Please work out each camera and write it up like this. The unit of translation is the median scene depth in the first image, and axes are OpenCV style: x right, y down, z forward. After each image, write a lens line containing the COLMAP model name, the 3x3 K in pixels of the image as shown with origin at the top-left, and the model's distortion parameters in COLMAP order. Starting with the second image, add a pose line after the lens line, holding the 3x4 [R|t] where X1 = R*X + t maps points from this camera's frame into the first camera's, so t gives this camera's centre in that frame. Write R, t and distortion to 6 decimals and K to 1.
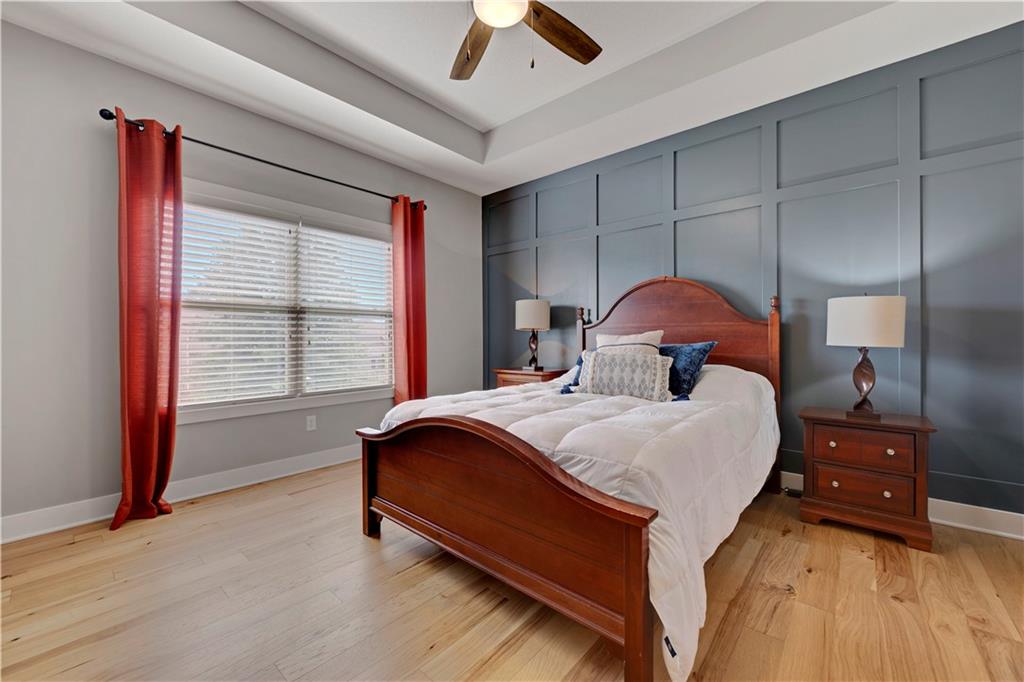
lens RADIAL K [[412.8, 0, 512.0], [0, 412.8, 331.9], [0, 0, 1]] dist [0.001296, 0.000048]
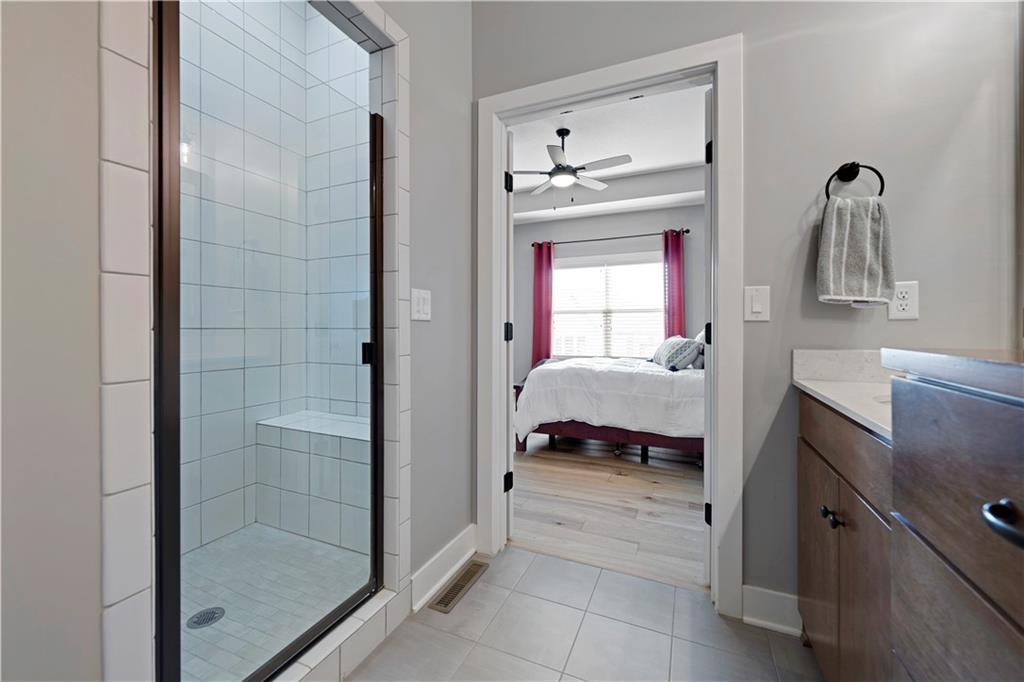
lens RADIAL K [[412.8, 0, 512.0], [0, 412.8, 331.9], [0, 0, 1]] dist [0.001296, 0.000048]
pose [[0.294118, 0.020543, -0.955548, 1.178389], [0.008309, 0.999676, 0.024050, -0.009457], [0.955733, -0.015013, 0.293852, 0.035406]]
